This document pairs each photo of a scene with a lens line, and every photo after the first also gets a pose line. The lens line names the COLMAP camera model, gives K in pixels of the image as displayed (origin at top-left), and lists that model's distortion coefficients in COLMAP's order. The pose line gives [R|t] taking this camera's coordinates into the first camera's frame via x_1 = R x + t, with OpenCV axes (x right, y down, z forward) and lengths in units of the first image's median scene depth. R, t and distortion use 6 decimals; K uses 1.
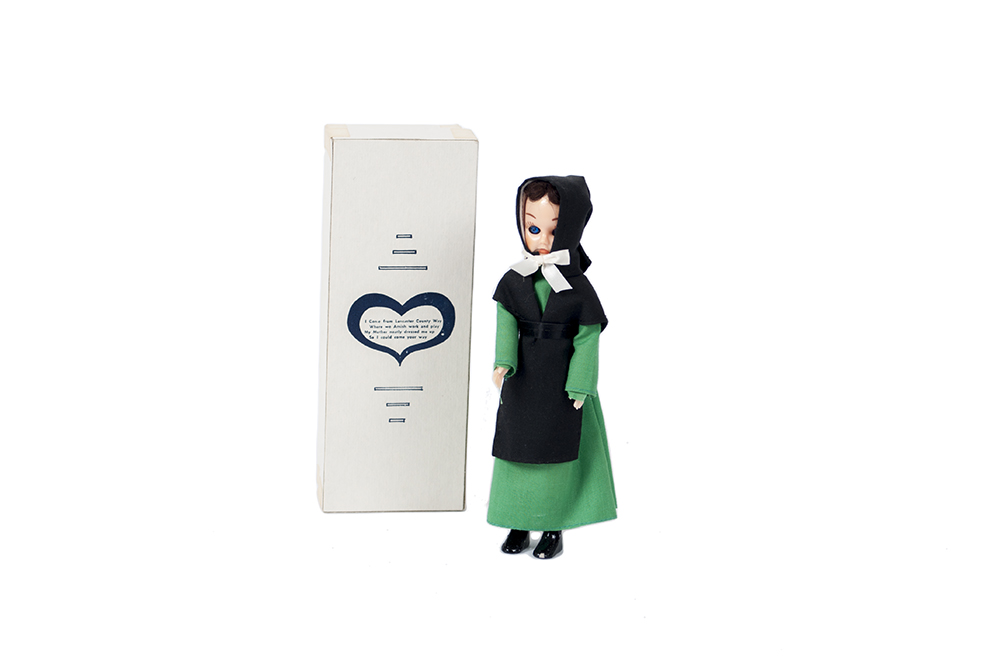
lens RADIAL K [[2615.7, 0, 500.0], [0, 2615.7, 332.0], [0, 0, 1]] dist [0.006170, -0.365388]
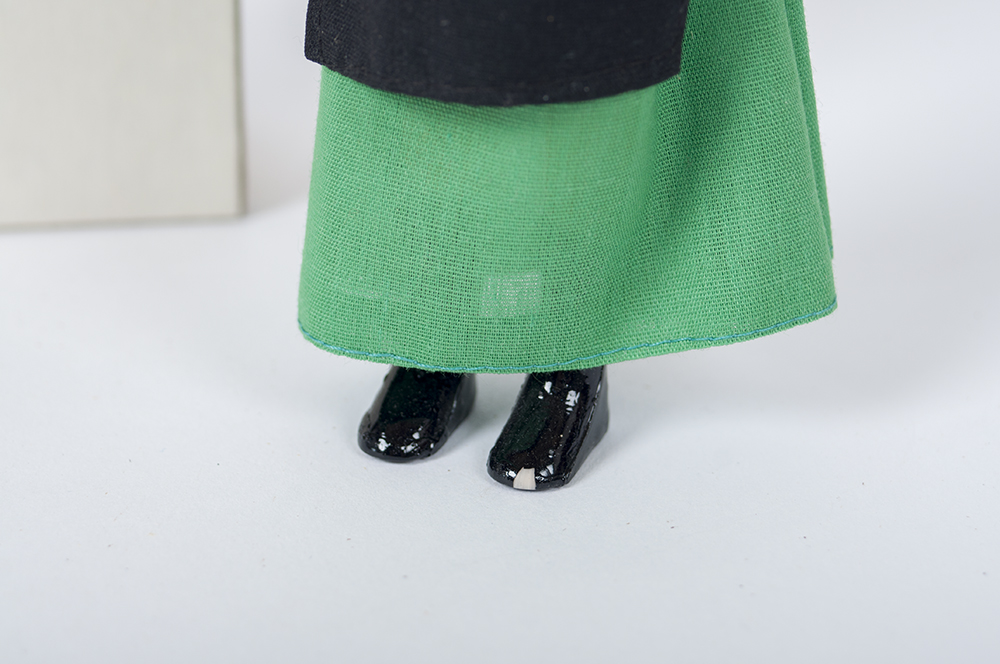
lens RADIAL K [[2615.7, 0, 500.0], [0, 2615.7, 332.0], [0, 0, 1]] dist [0.006170, -0.365388]
pose [[0.999936, -0.011116, -0.002029, 0.014477], [0.011283, 0.972619, 0.232133, 0.017480], [-0.000607, -0.232141, 0.972682, 0.775049]]
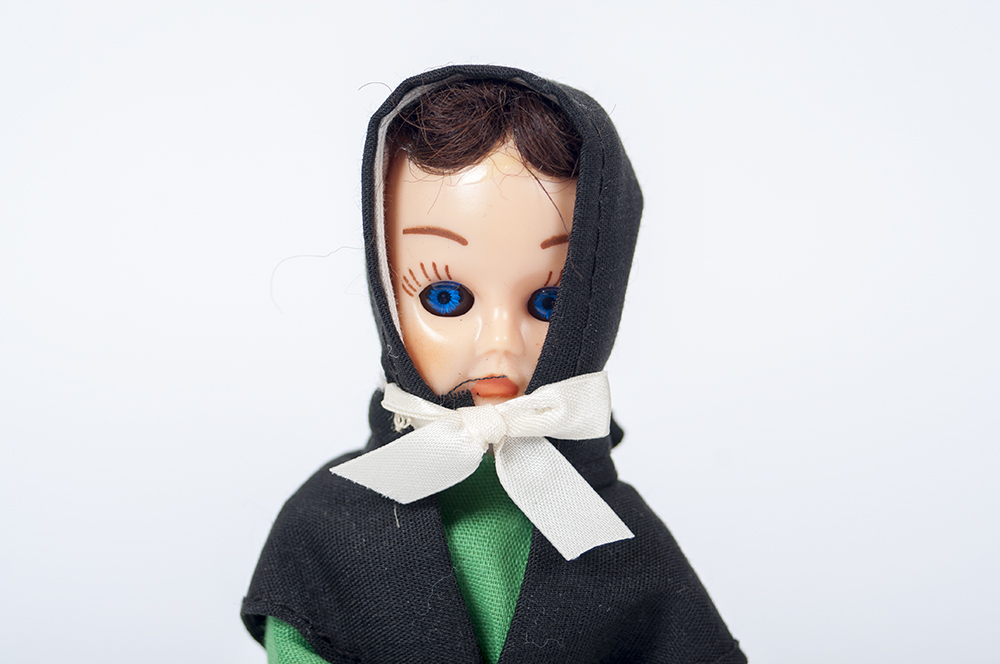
lens RADIAL K [[2615.7, 0, 500.0], [0, 2615.7, 332.0], [0, 0, 1]] dist [0.006170, -0.365388]
pose [[0.920739, -0.051008, 0.386830, -0.071057], [0.092990, 0.991537, -0.090590, -0.014304], [-0.378935, 0.119381, 0.917691, 0.769354]]
